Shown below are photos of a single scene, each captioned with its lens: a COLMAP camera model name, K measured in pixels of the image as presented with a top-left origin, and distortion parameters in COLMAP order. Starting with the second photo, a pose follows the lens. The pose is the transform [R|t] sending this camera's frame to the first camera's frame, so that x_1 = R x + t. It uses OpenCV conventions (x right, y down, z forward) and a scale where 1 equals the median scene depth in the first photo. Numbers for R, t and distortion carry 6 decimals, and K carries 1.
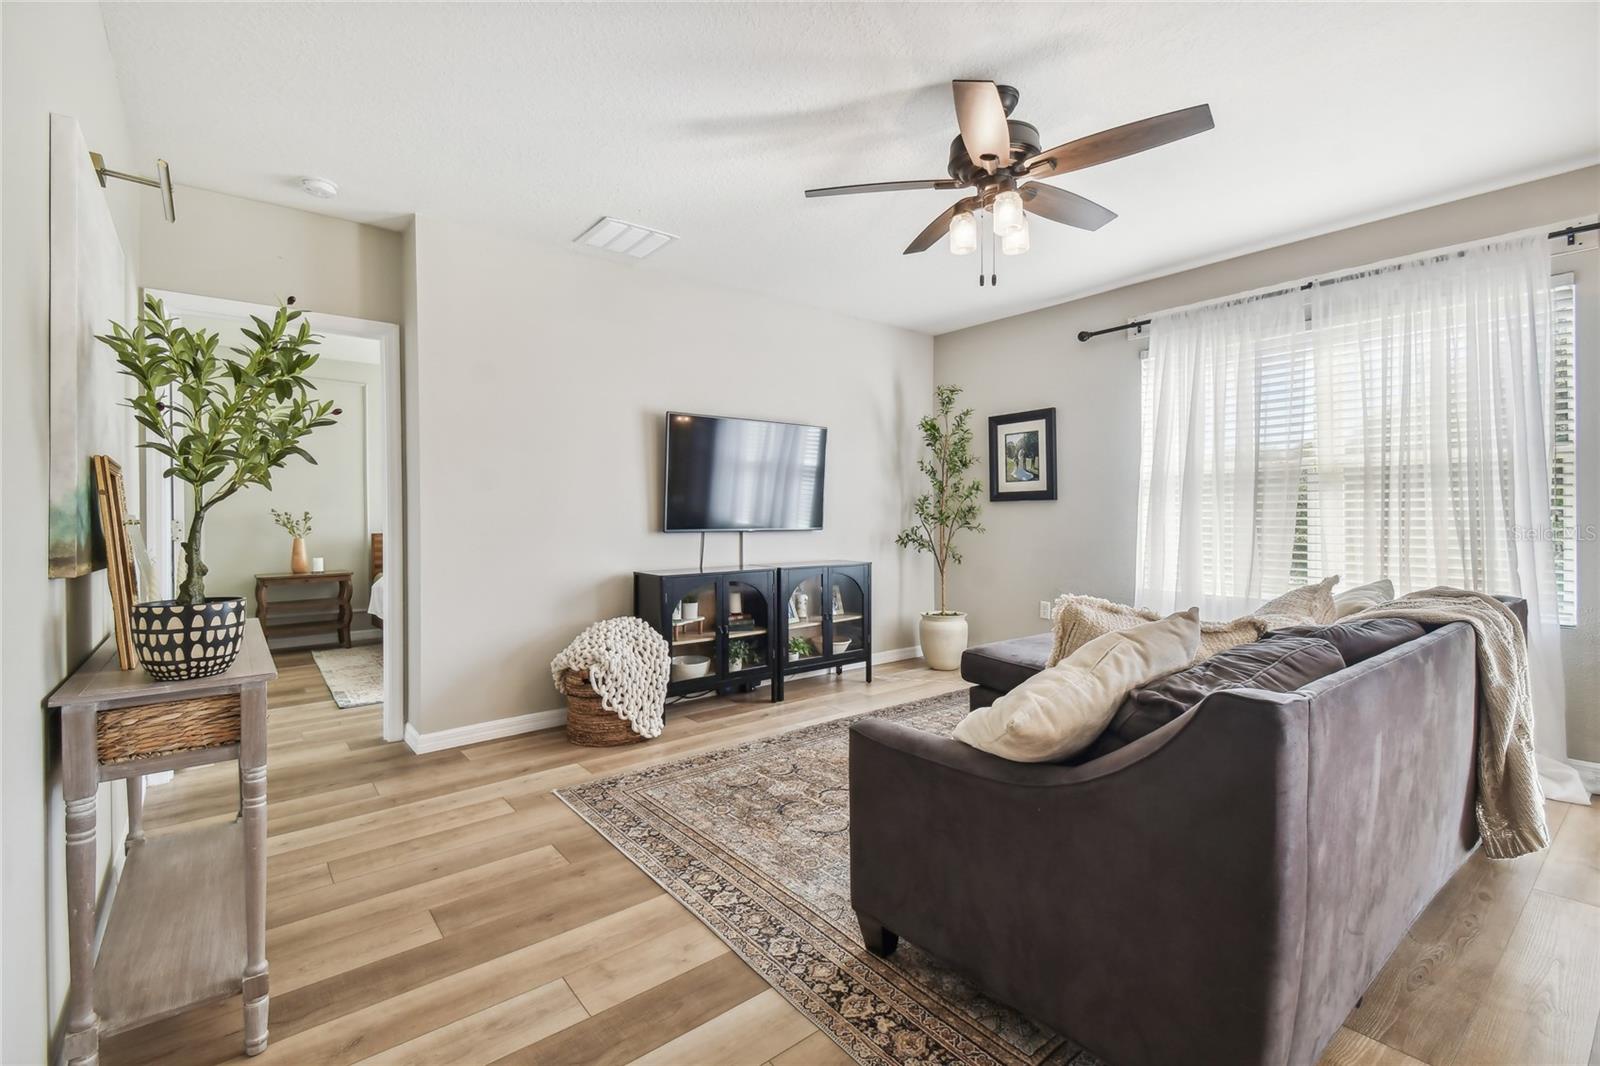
lens RADIAL K [[713.3, 0, 801.4], [0, 713.3, 520.3], [0, 0, 1]] dist [0.020844, -0.007173]
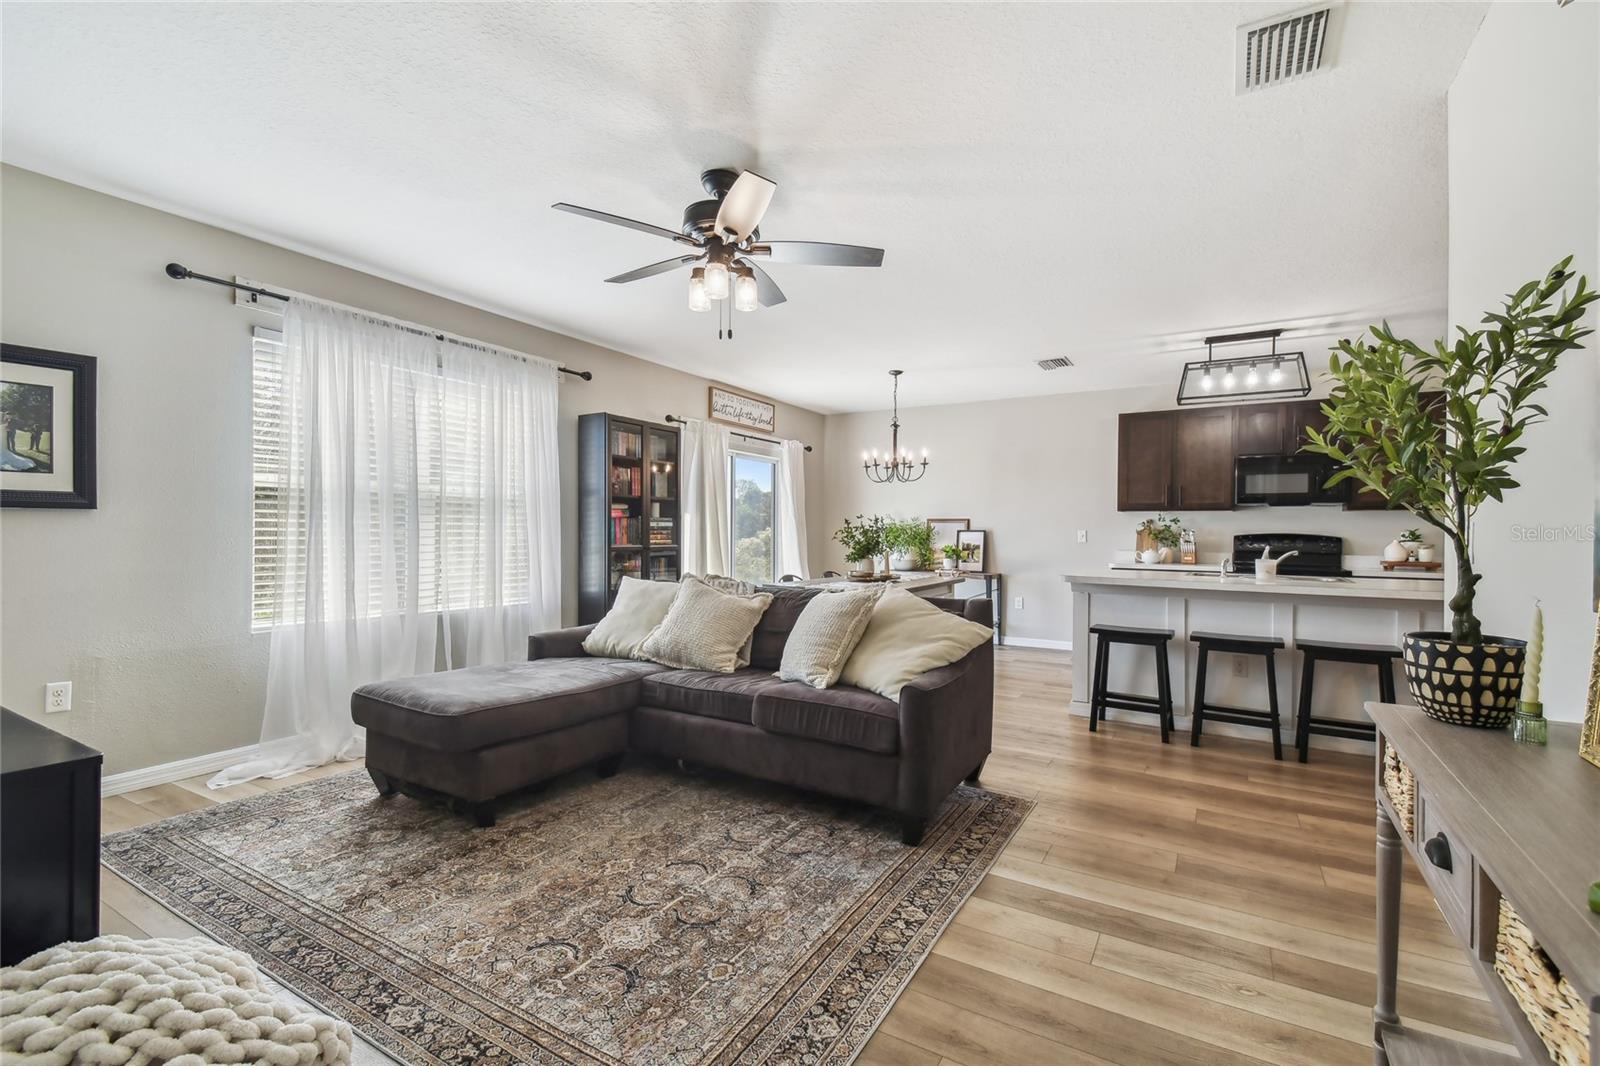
lens RADIAL K [[713.3, 0, 800.6], [0, 713.3, 535.2], [0, 0, 1]] dist [0.020844, -0.007173]
pose [[-0.363693, -0.000948, 0.931518, -0.793785], [0.001091, 0.999998, 0.001443, -0.011748], [-0.931518, 0.001541, -0.363692, 1.204952]]
